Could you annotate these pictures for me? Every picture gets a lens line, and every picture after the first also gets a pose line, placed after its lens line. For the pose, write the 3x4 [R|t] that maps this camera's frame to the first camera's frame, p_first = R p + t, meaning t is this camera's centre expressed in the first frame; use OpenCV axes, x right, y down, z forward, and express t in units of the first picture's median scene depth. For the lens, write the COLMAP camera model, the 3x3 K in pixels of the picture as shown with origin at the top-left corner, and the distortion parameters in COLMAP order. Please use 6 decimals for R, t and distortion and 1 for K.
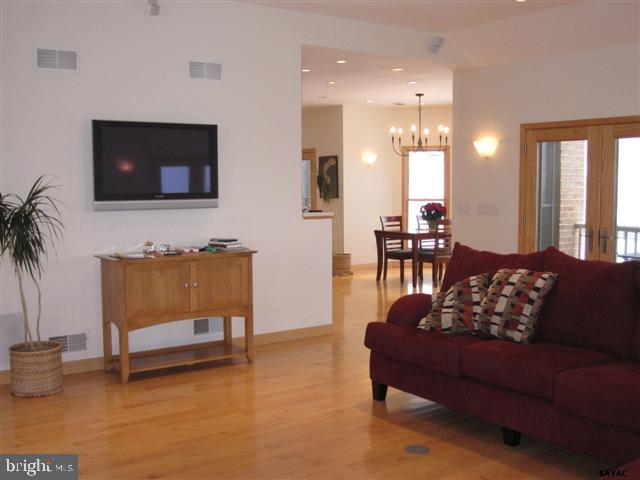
lens RADIAL K [[705.7, 0, 320.0], [0, 705.7, 240.0], [0, 0, 1]] dist [-0.103239, -0.015484]
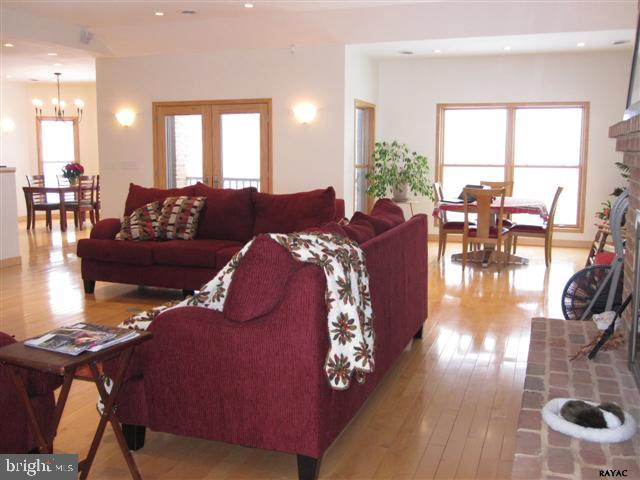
lens RADIAL K [[633.5, 0, 320.0], [0, 633.5, 240.0], [0, 0, 1]] dist [-0.066155, -0.001754]
pose [[0.818750, -0.071783, 0.569646, -0.257008], [0.039857, 0.996866, 0.068332, 0.050952], [-0.572765, -0.033243, 0.819045, -0.324726]]
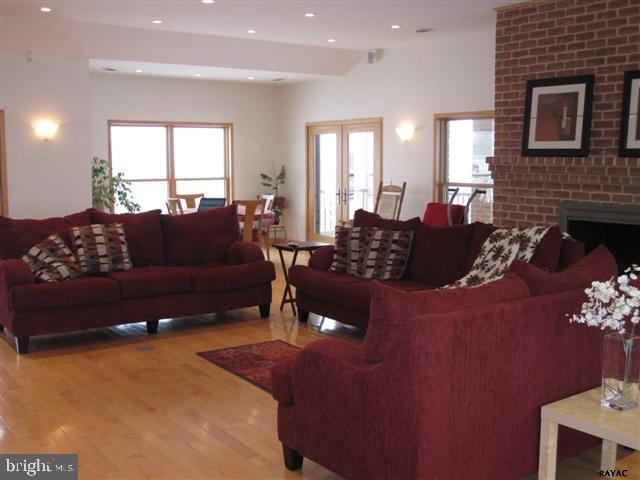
lens RADIAL K [[705.7, 0, 320.0], [0, 705.7, 240.0], [0, 0, 1]] dist [-0.103239, -0.015484]
pose [[-0.012758, -0.107724, 0.994099, -1.036542], [0.081514, 0.990759, 0.108409, -0.039604], [-0.996591, 0.082416, -0.003859, 0.511998]]
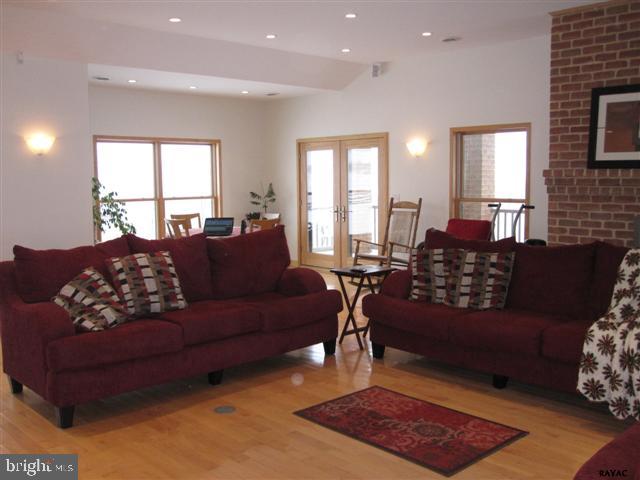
lens RADIAL K [[633.5, 0, 320.0], [0, 633.5, 240.0], [0, 0, 1]] dist [-0.066155, -0.001754]
pose [[-0.147106, -0.087605, 0.985234, -0.716501], [0.091247, 0.990621, 0.101708, -0.054587], [-0.984903, 0.104861, -0.137732, 0.780345]]
